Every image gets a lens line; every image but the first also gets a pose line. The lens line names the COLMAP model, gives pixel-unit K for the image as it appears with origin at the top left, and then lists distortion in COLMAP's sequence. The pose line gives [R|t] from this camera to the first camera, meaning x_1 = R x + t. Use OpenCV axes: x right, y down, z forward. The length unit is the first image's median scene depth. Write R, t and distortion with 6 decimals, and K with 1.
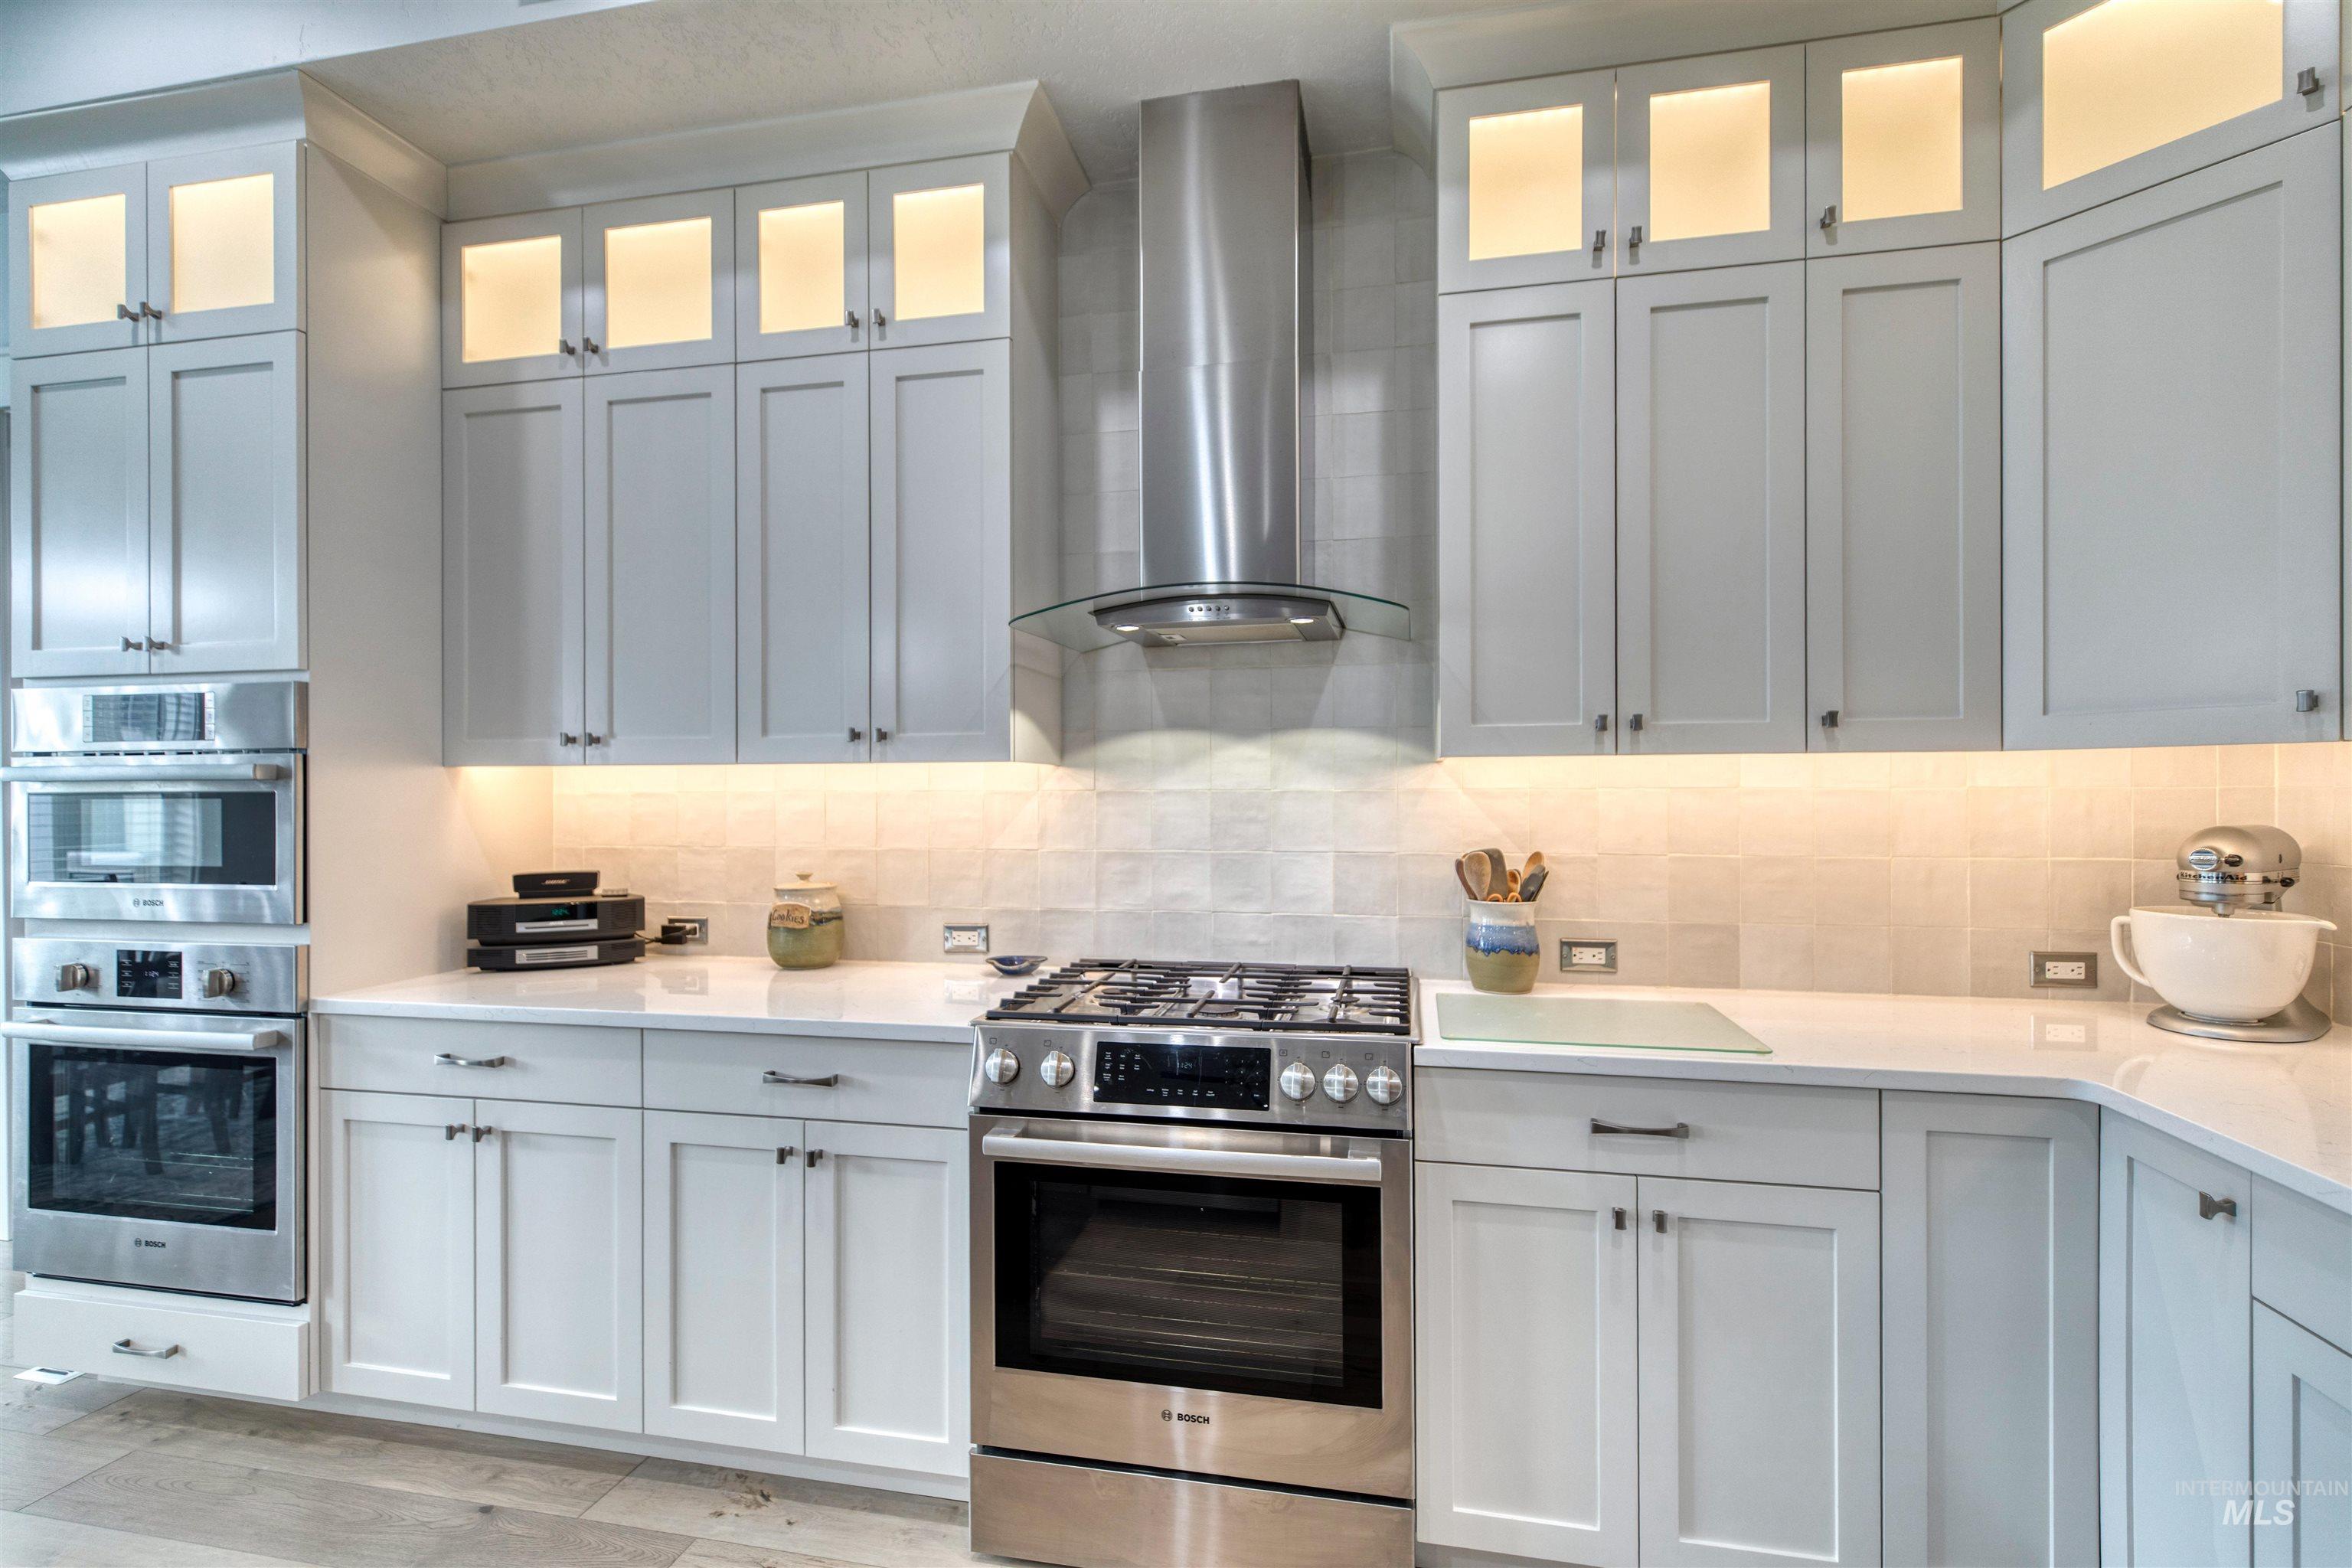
lens RADIAL K [[1079.6, 0, 1184.4], [0, 1079.6, 793.7], [0, 0, 1]] dist [0.006844, -0.001621]
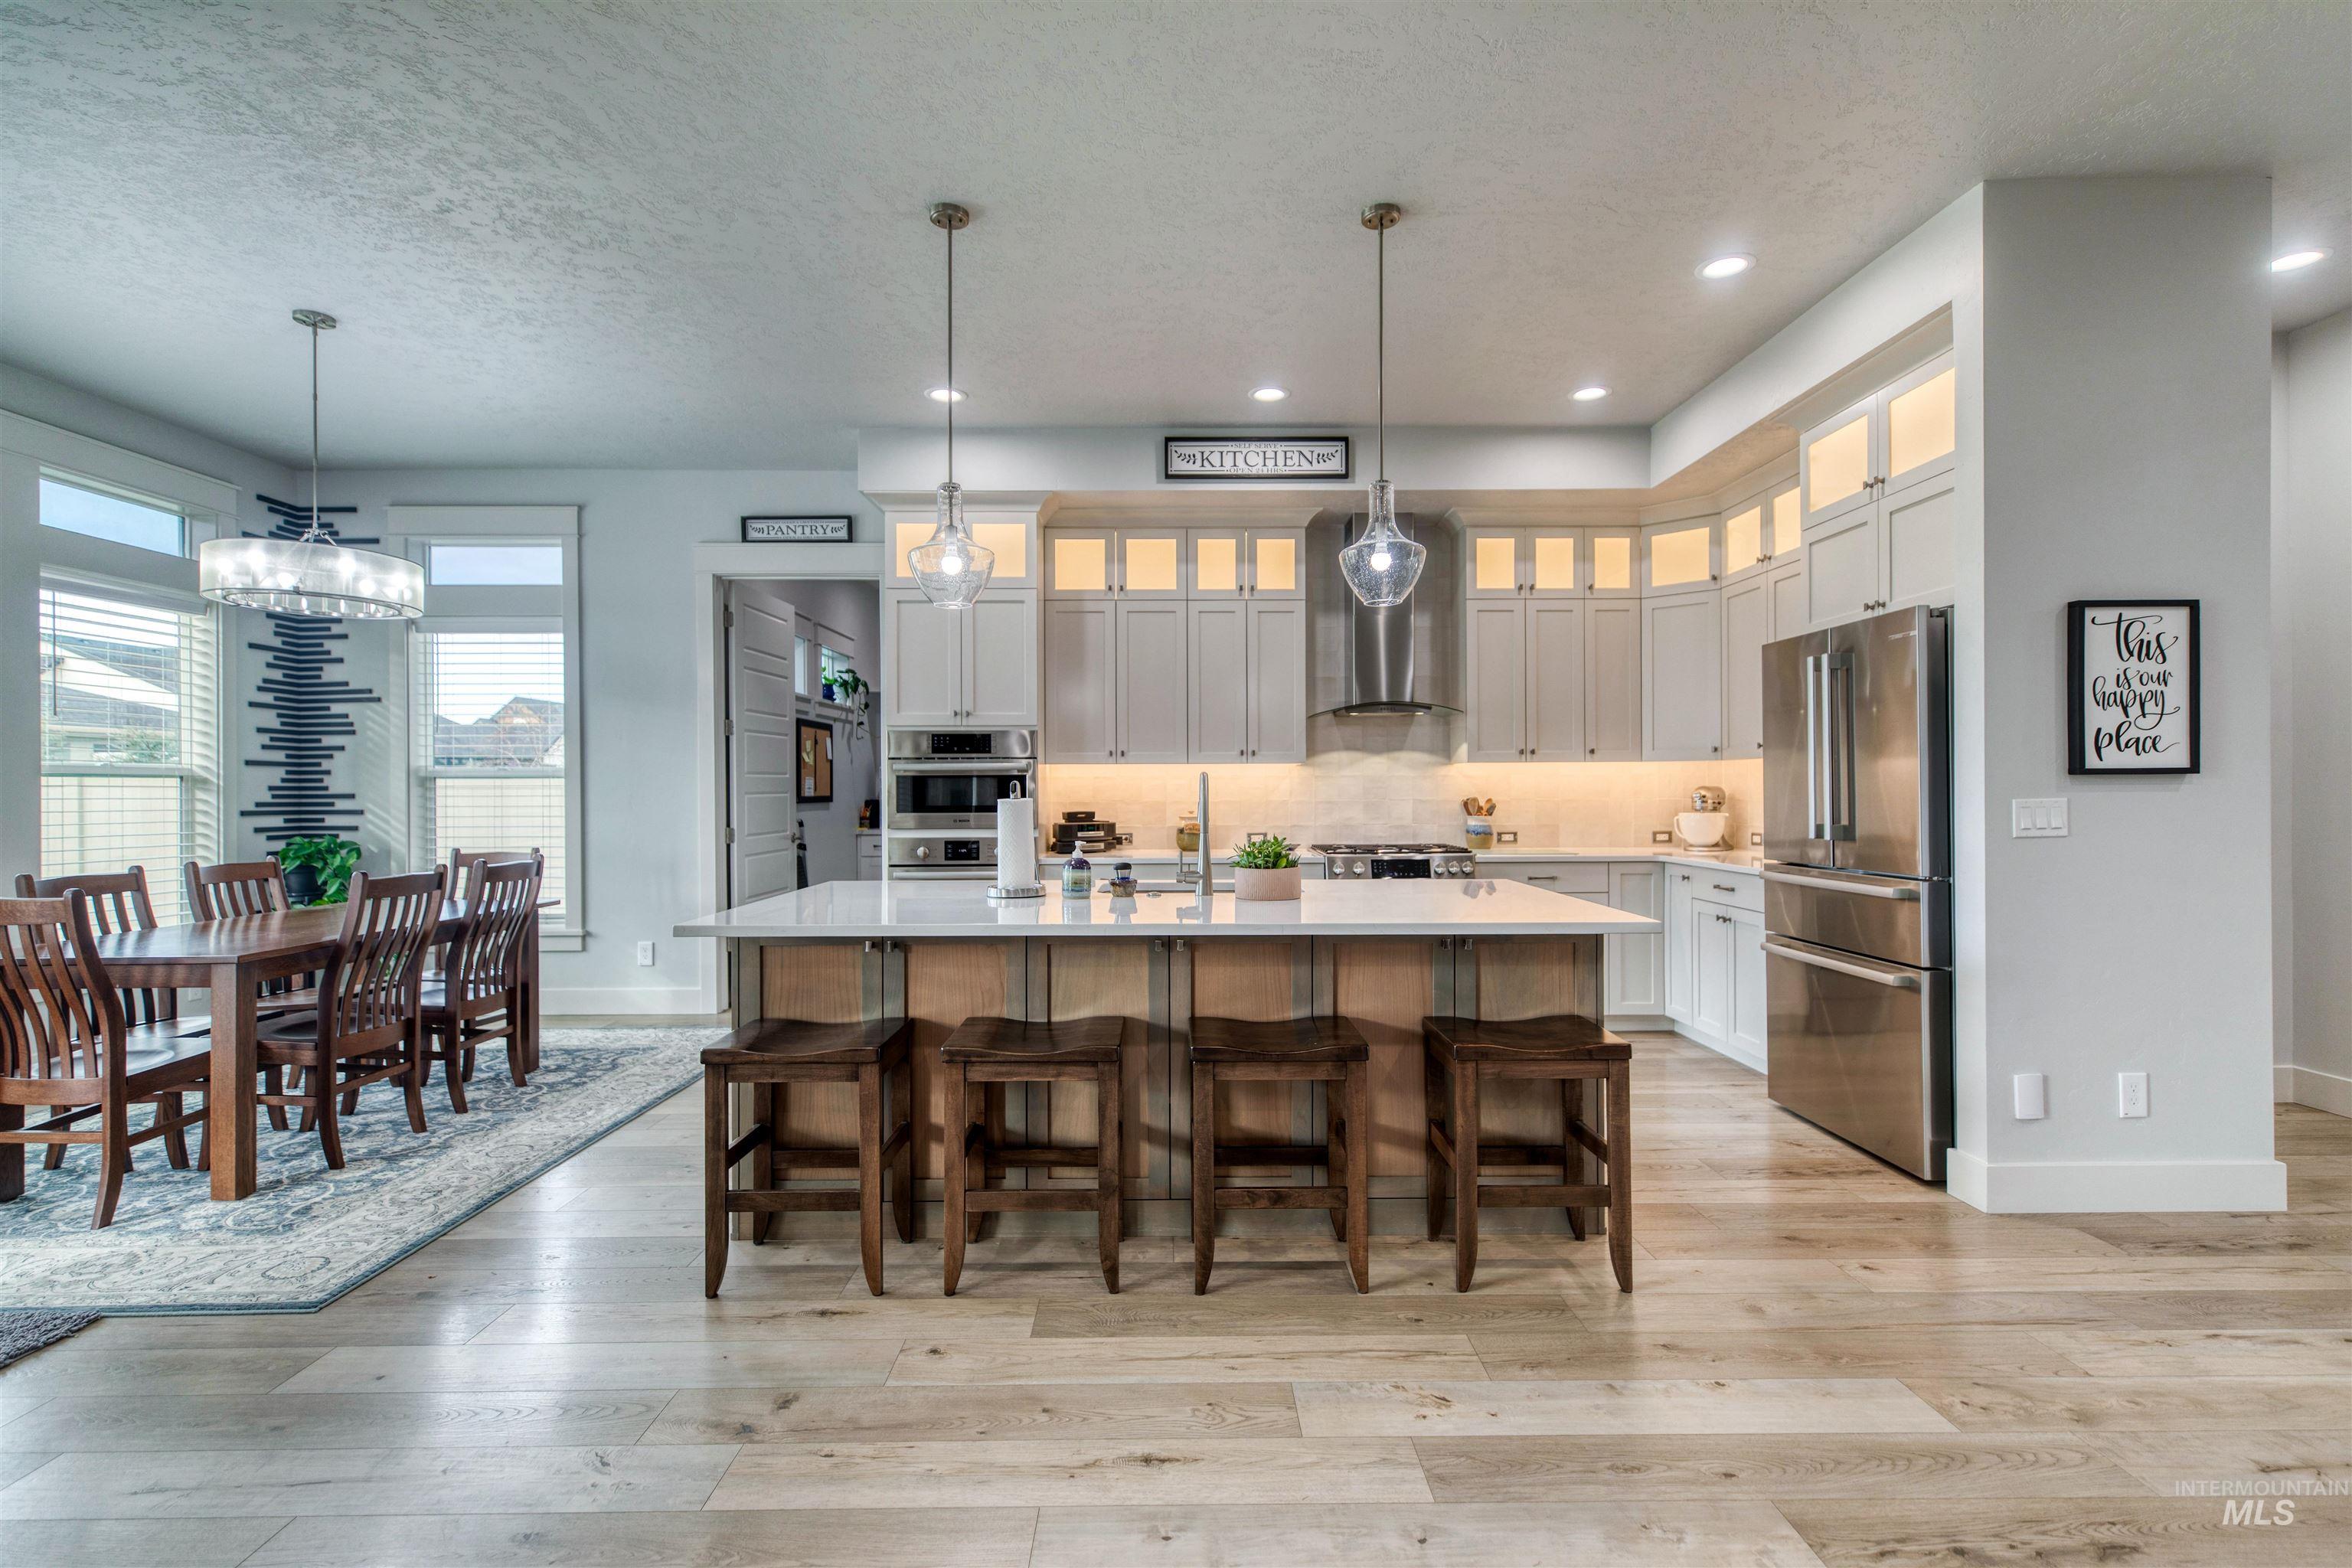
lens RADIAL K [[1079.6, 0, 1180.7], [0, 1079.6, 780.8], [0, 0, 1]] dist [0.006844, -0.001621]
pose [[0.975712, -0.000086, 0.219058, -0.990823], [0.001407, 0.999982, -0.005877, 0.025260], [-0.219054, 0.006043, 0.975694, -1.415495]]
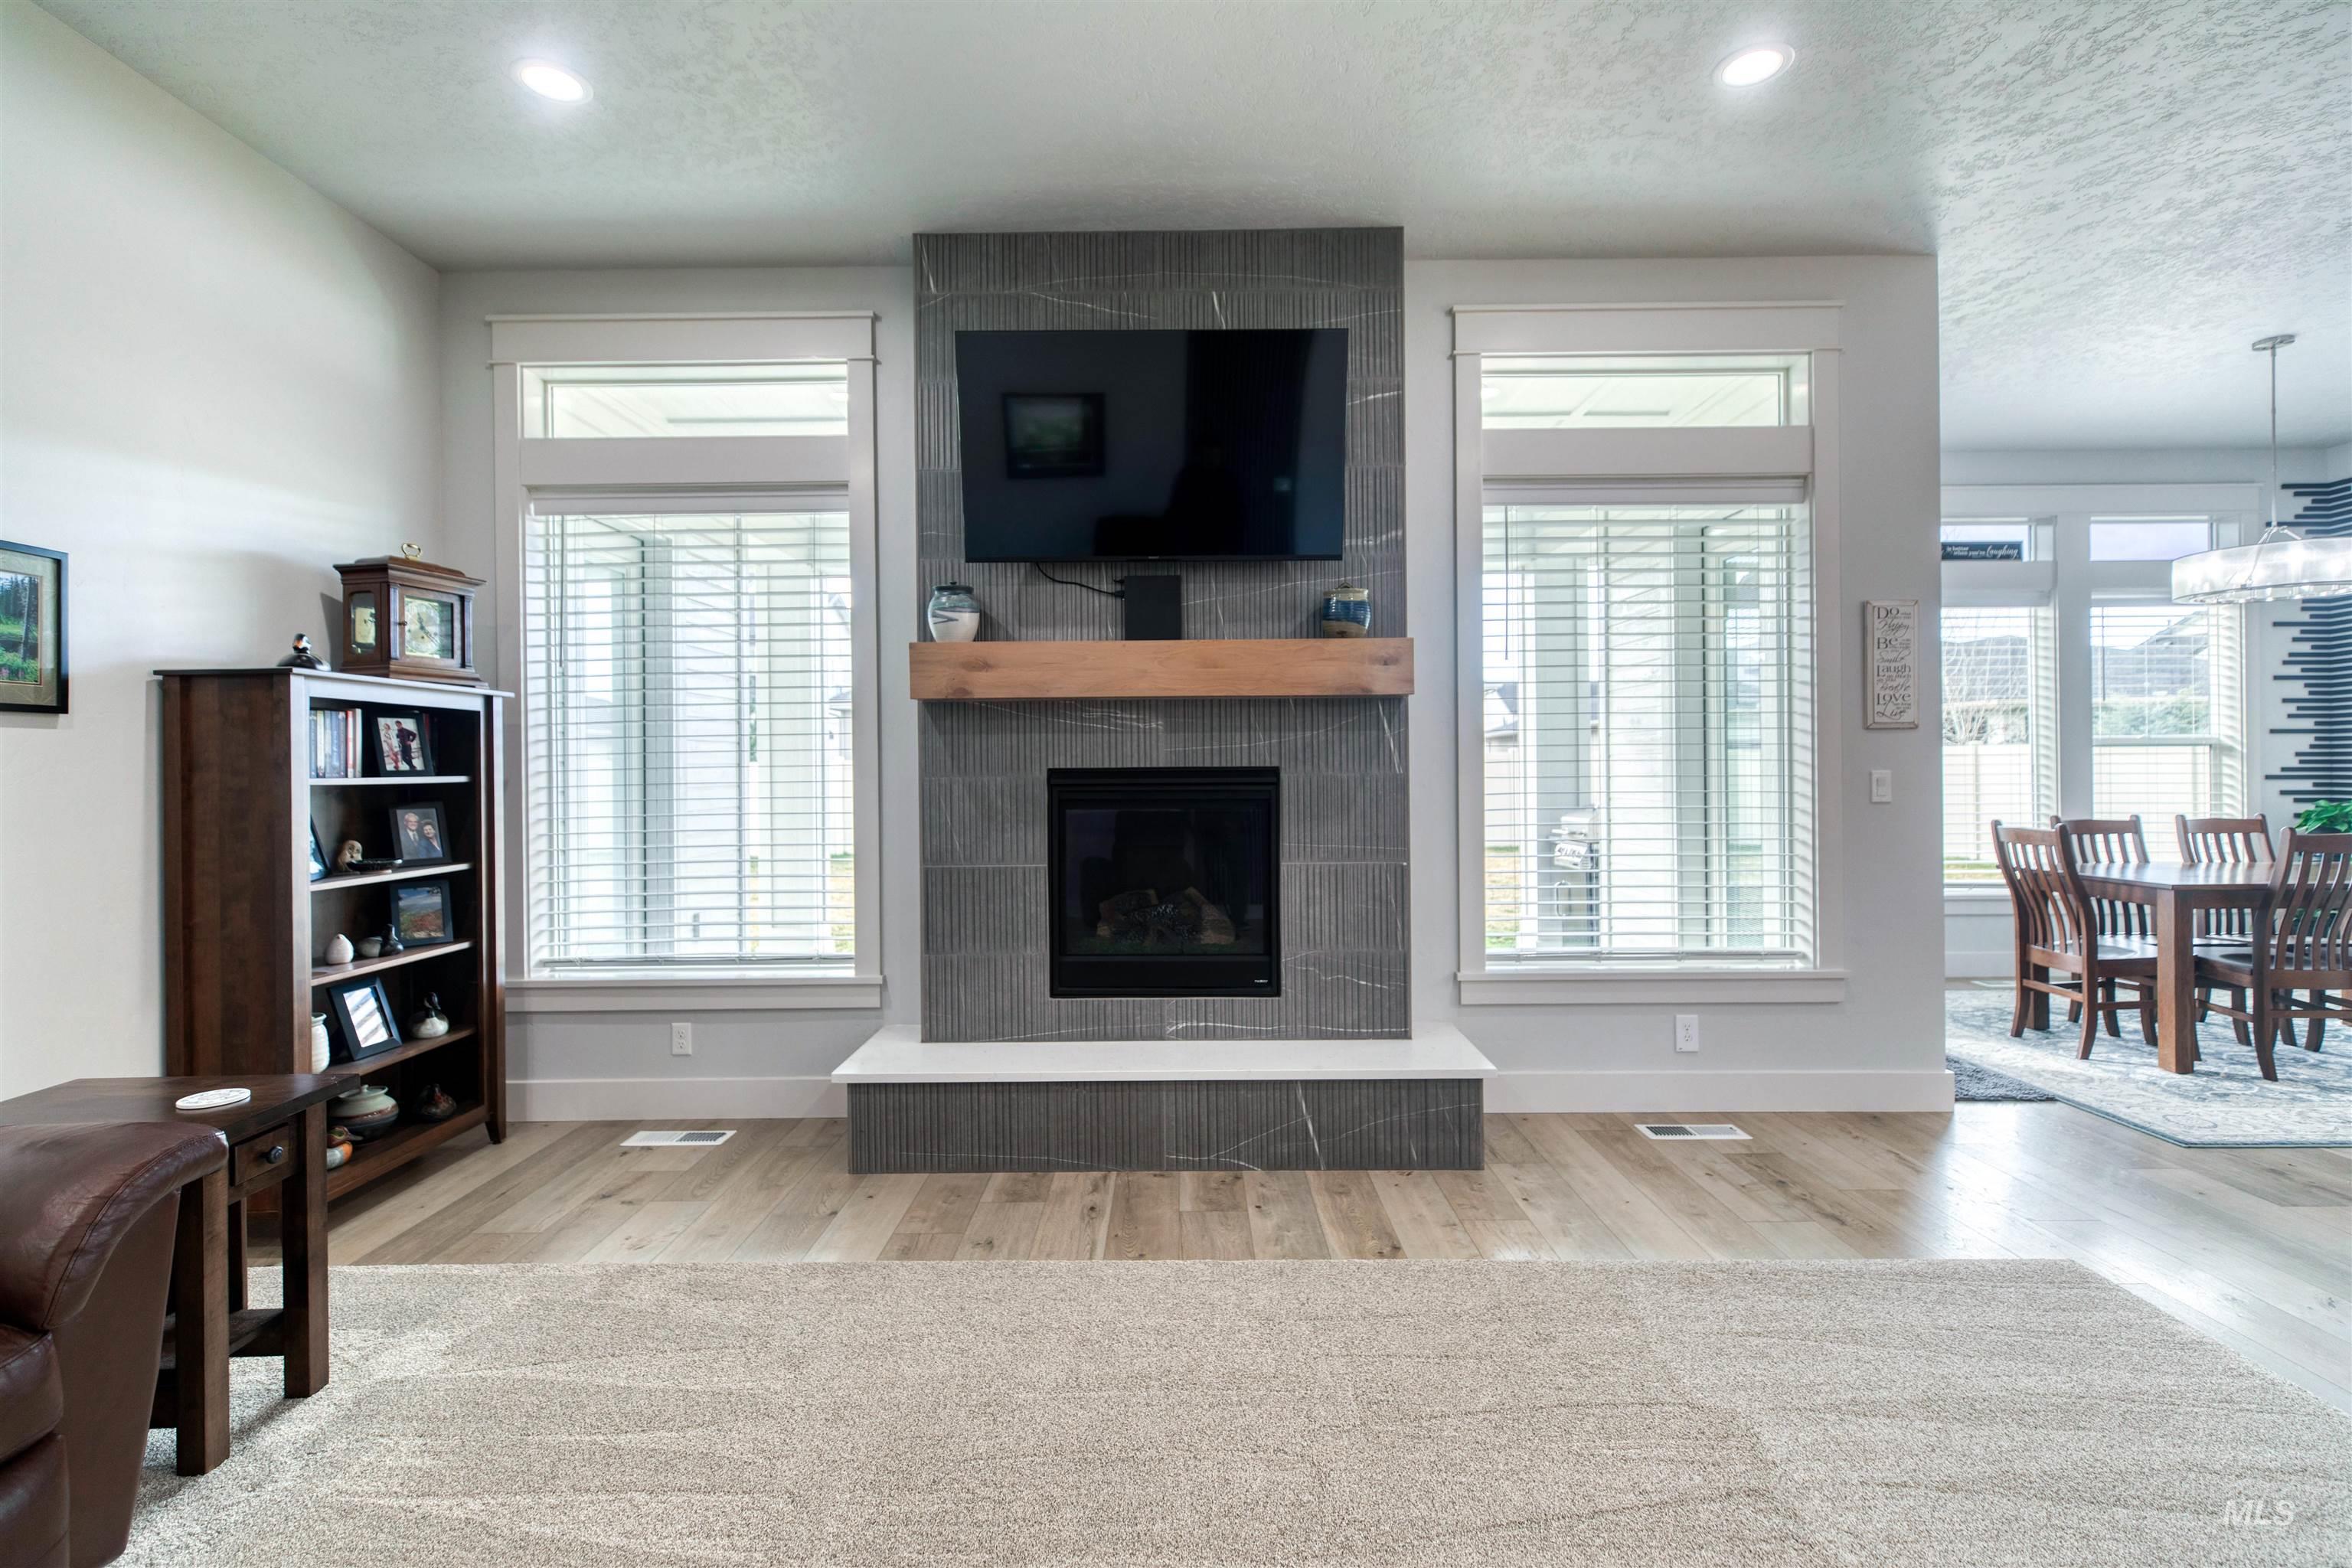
lens RADIAL K [[1079.6, 0, 1183.2], [0, 1079.6, 761.9], [0, 0, 1]] dist [0.006844, -0.001621]
pose [[0.214889, 0.000197, -0.976639, -0.447687], [0.008085, 0.999965, 0.001981, 0.016348], [0.976605, -0.008322, 0.214880, -1.799712]]
